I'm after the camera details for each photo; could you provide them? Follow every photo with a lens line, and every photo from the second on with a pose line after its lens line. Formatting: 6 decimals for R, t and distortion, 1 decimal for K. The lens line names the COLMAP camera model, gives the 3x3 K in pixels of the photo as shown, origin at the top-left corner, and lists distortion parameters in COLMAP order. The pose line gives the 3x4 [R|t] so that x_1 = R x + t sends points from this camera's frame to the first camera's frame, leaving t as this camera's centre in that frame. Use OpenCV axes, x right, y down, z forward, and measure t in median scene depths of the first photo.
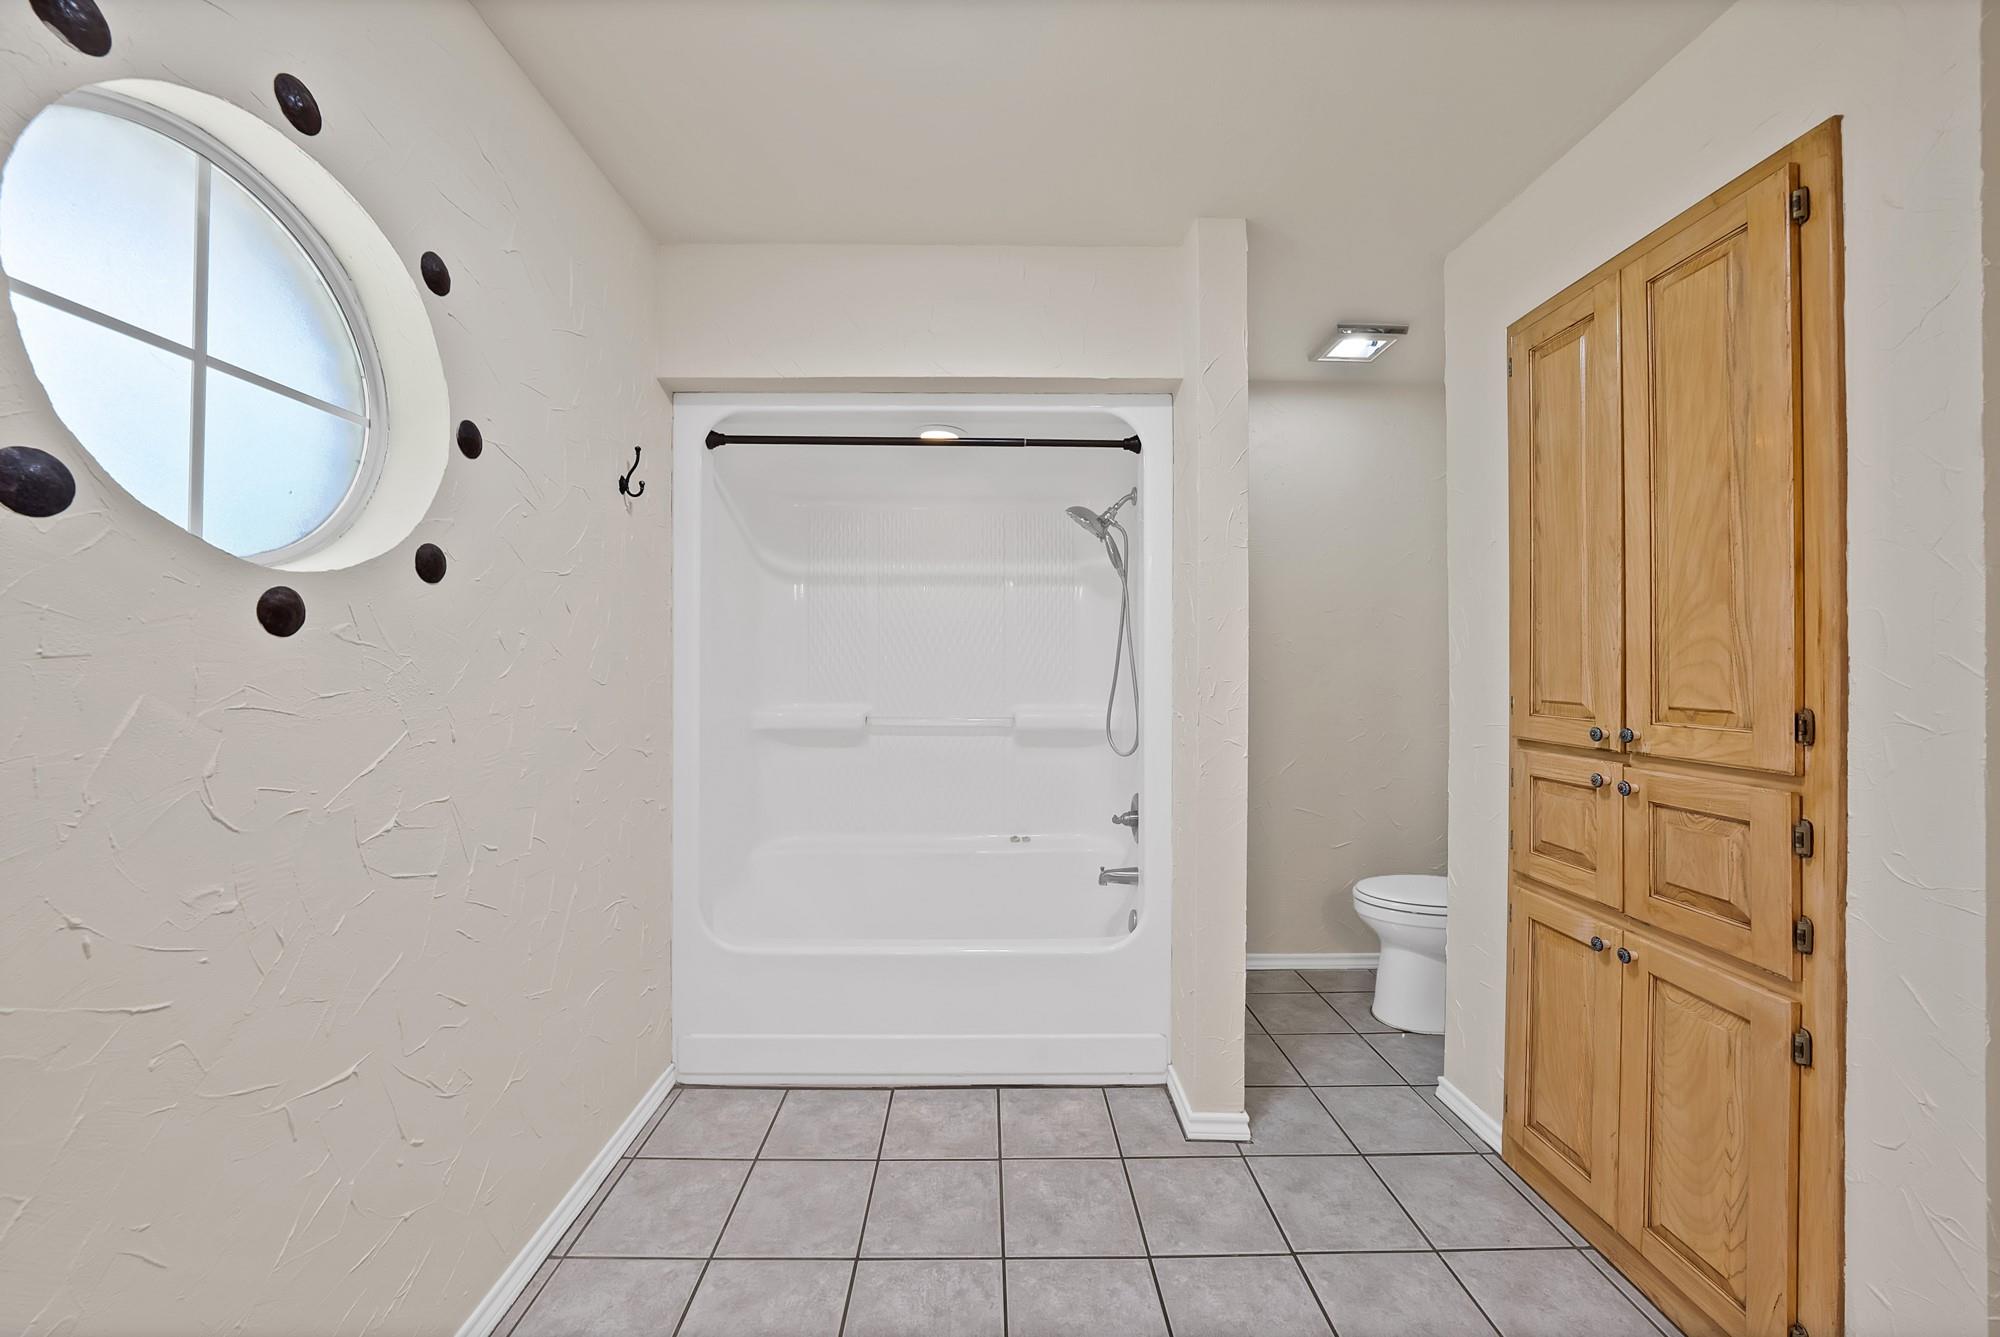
lens RADIAL K [[721.7, 0, 997.0], [0, 721.7, 661.0], [0, 0, 1]] dist [-0.039263, 0.007649]
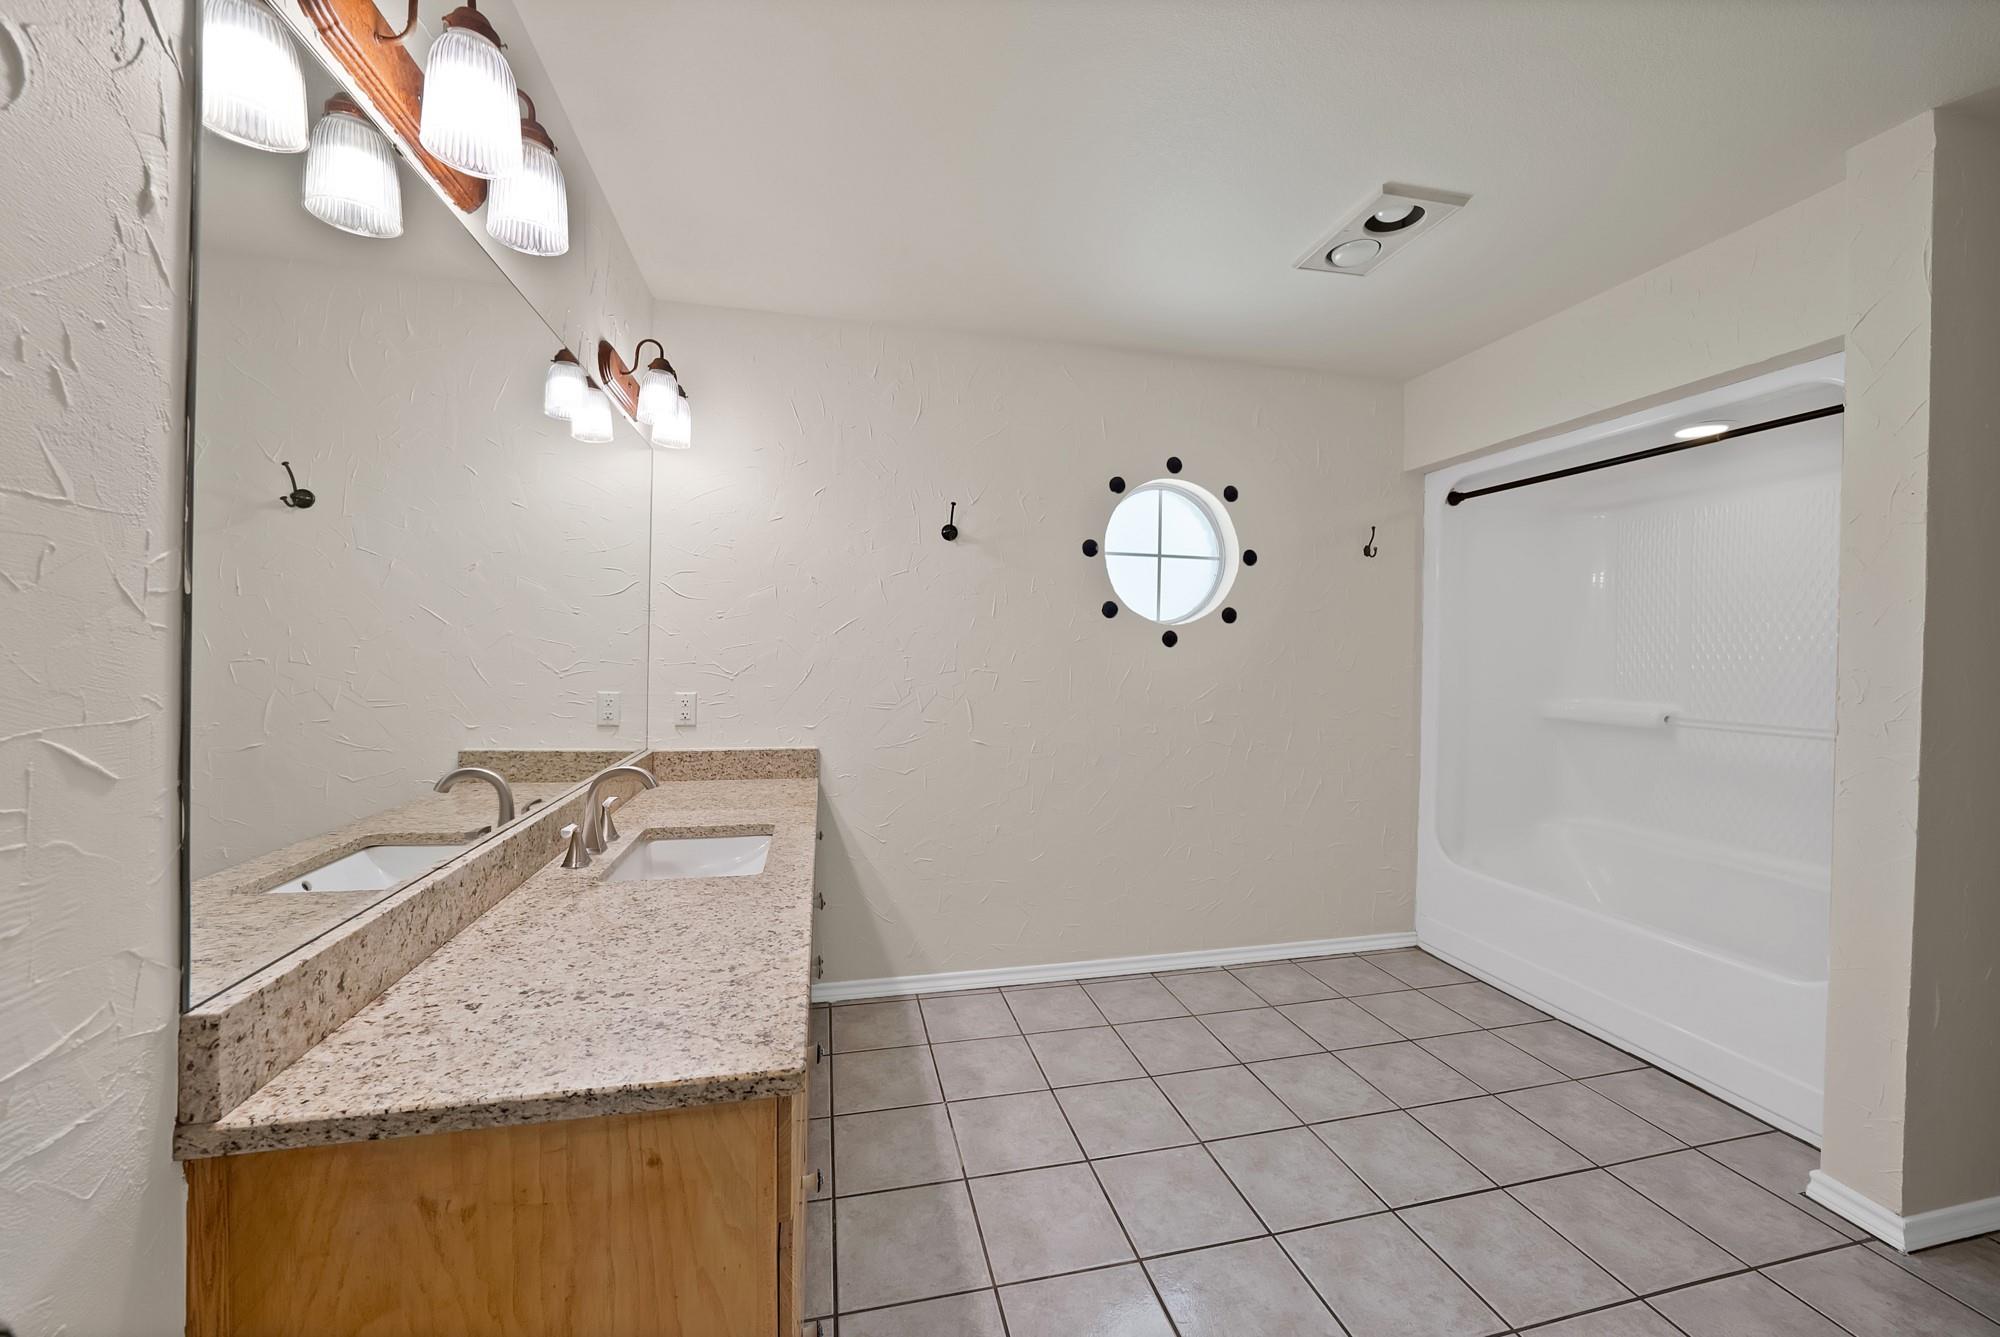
lens RADIAL K [[721.7, 0, 997.0], [0, 721.7, 661.0], [0, 0, 1]] dist [-0.039263, 0.007649]
pose [[0.209074, 0.007379, -0.977872, 0.924192], [-0.008944, 0.999944, 0.005634, 0.007118], [0.977859, 0.007568, 0.209128, -0.186004]]
